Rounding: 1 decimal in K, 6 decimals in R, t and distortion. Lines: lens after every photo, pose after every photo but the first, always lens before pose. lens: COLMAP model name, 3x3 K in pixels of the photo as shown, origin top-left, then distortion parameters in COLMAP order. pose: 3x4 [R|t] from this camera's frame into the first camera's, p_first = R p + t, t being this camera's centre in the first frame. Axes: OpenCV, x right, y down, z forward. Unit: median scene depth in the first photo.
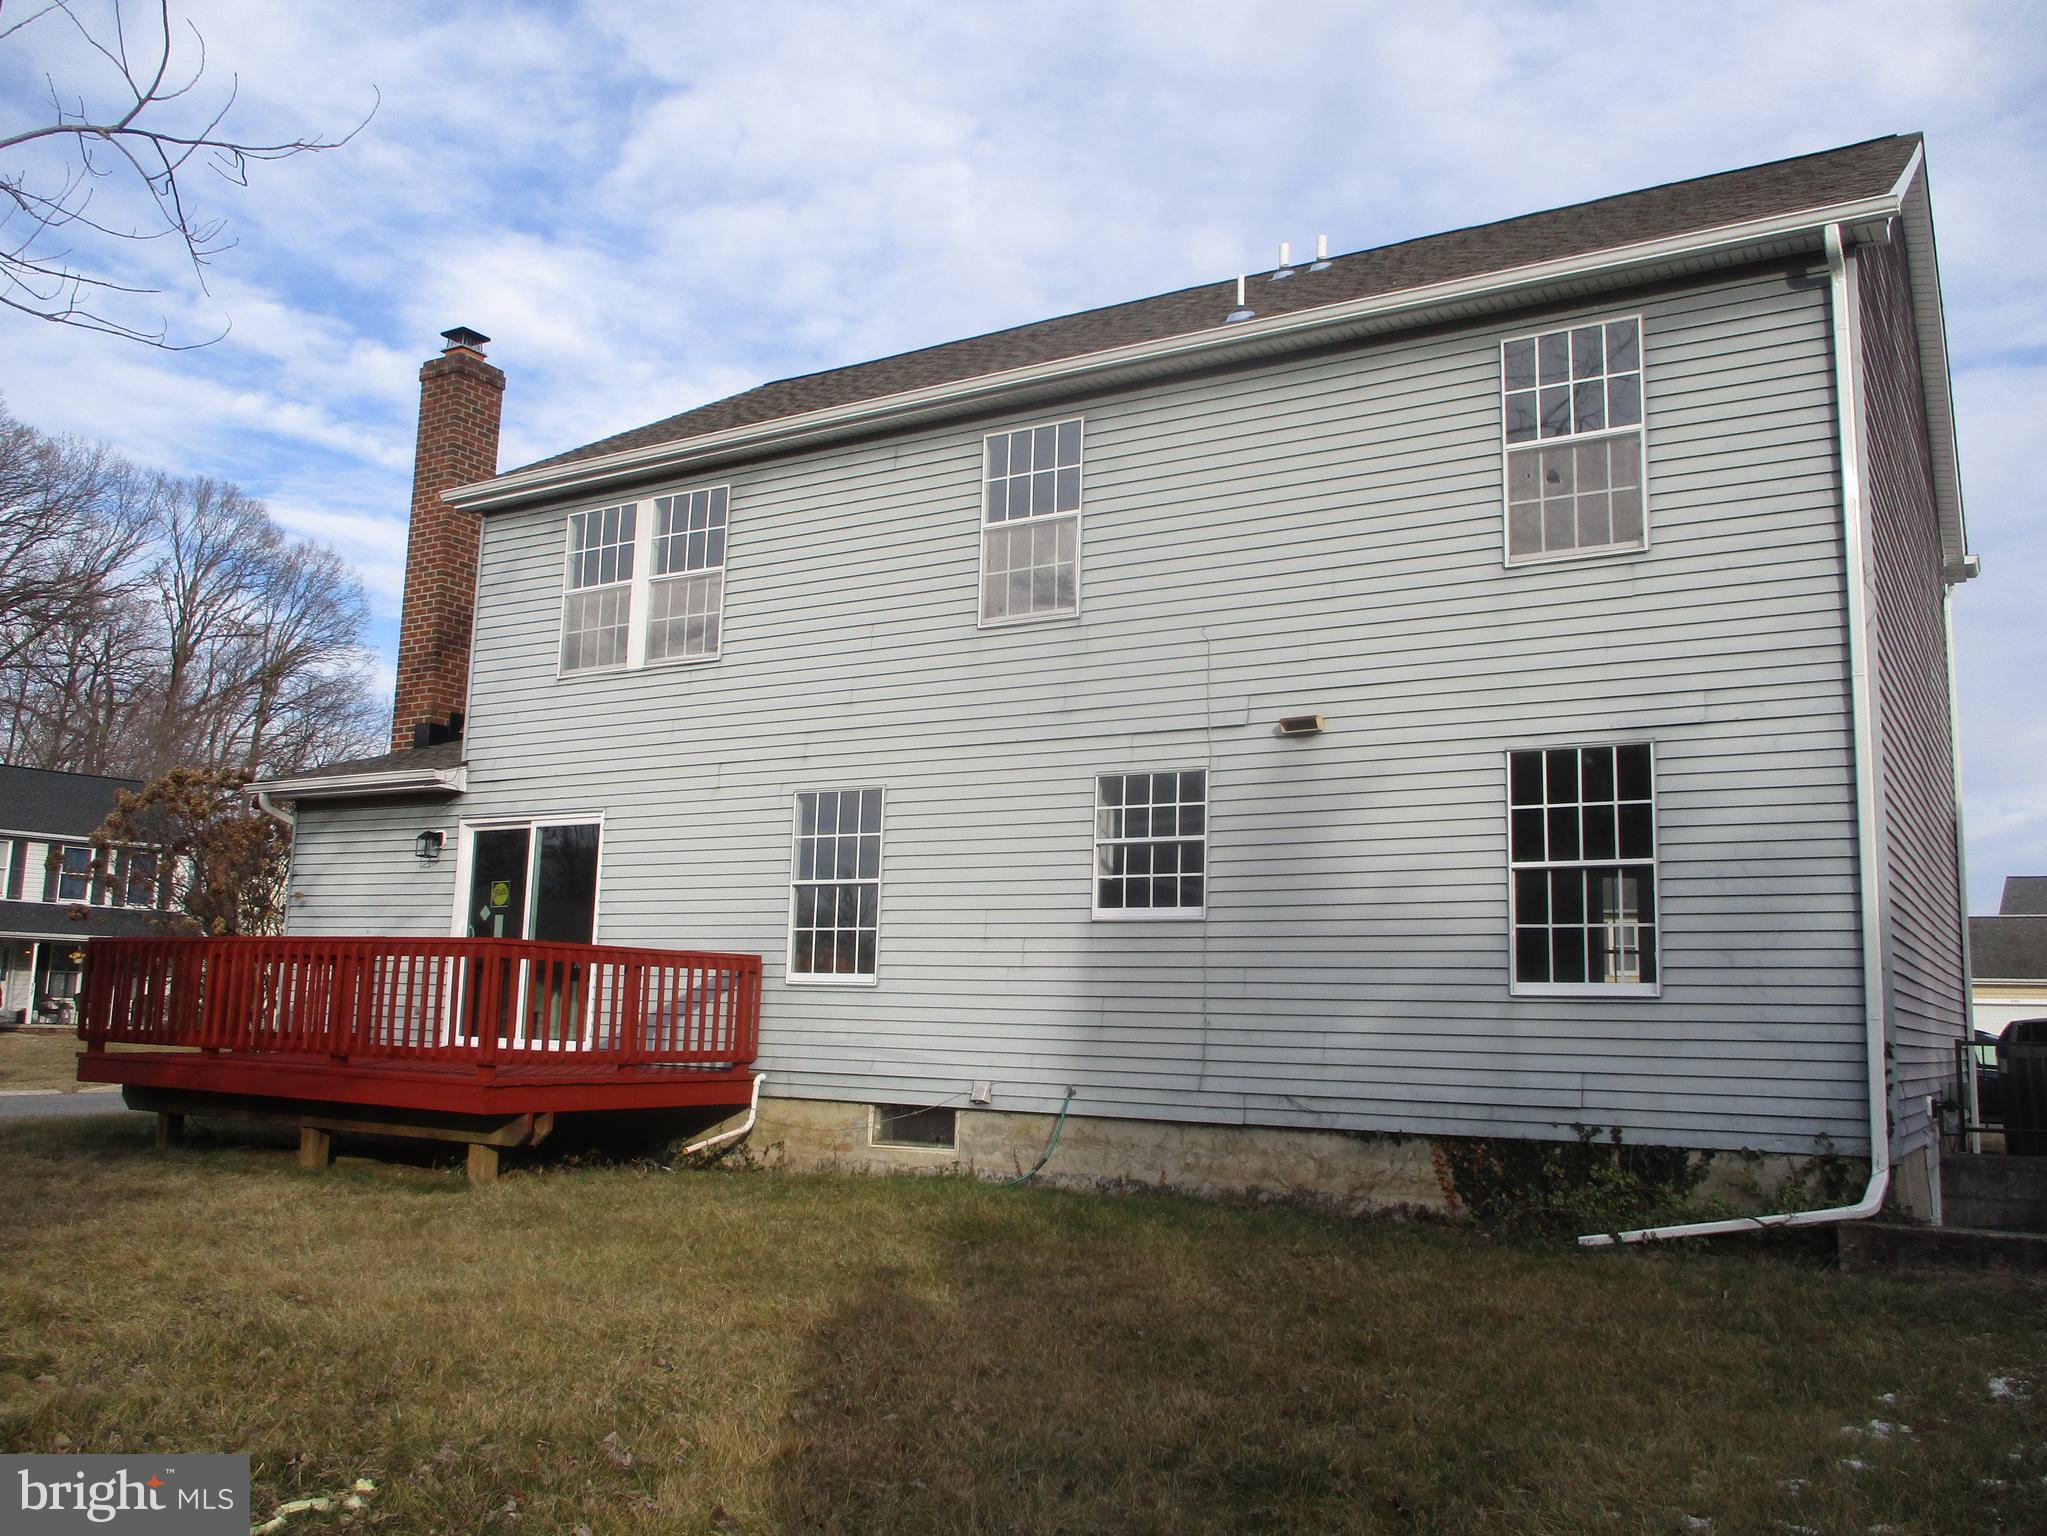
lens RADIAL K [[1689.7, 0, 1028.4], [0, 1689.7, 755.8], [0, 0, 1]] dist [-0.028839, 0.005207]
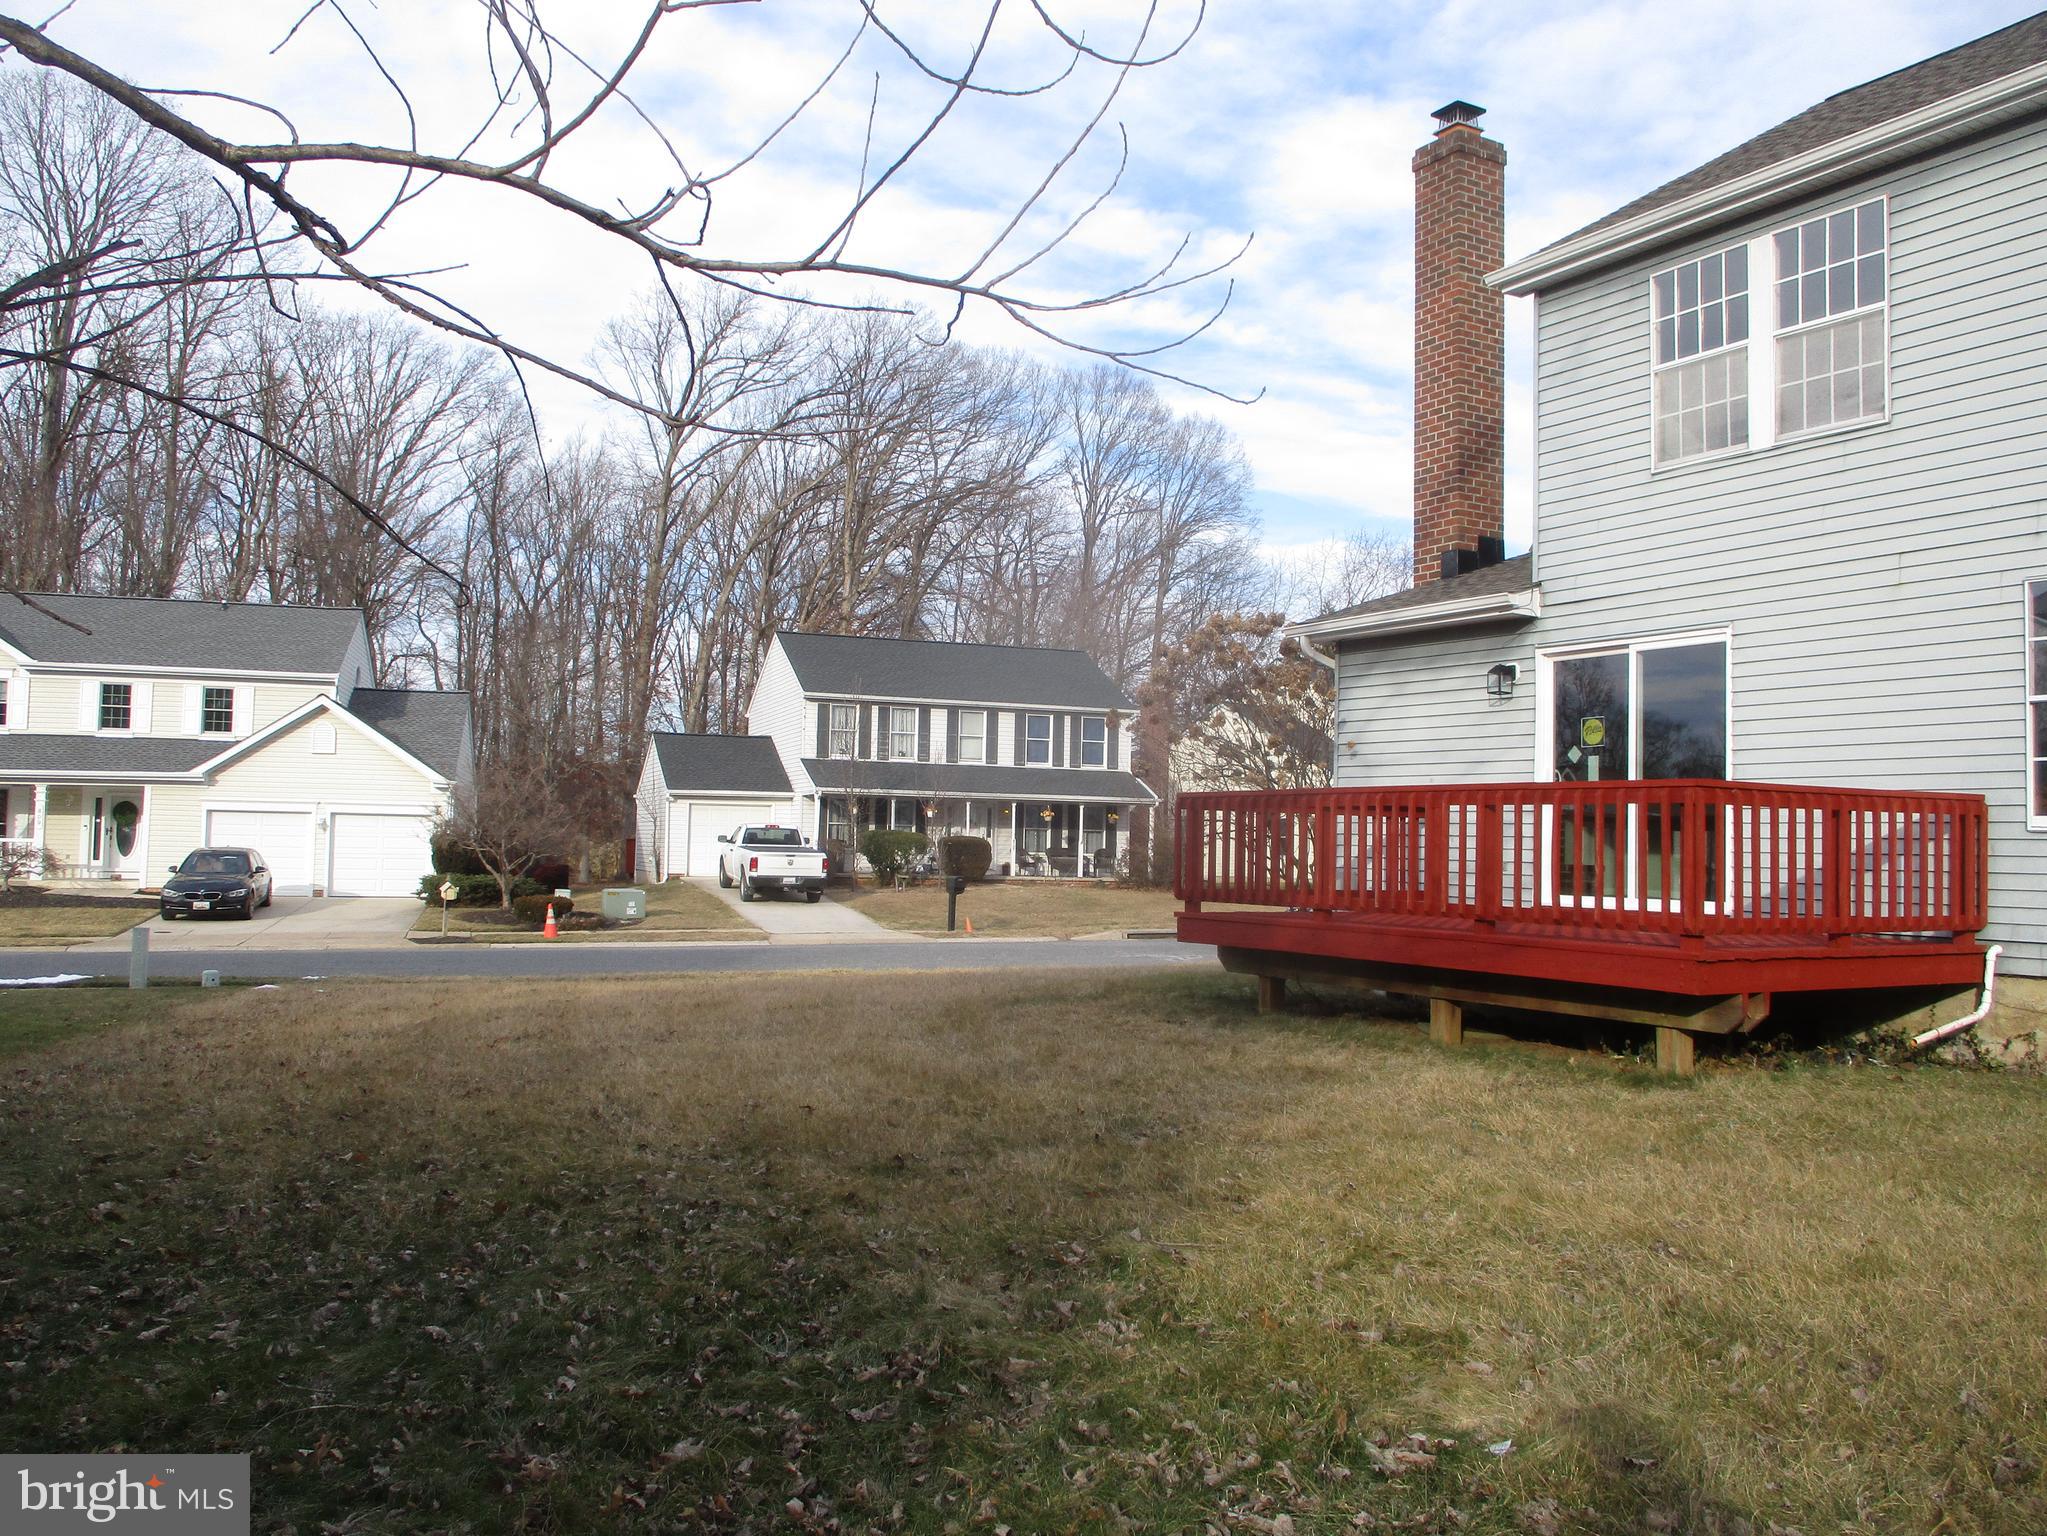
lens RADIAL K [[1689.7, 0, 1028.4], [0, 1689.7, 755.8], [0, 0, 1]] dist [-0.028839, 0.005207]
pose [[0.877756, -0.032146, -0.478029, -0.152430], [0.074489, 0.994770, 0.069881, 0.012217], [0.473283, -0.096947, 0.875560, 0.104153]]
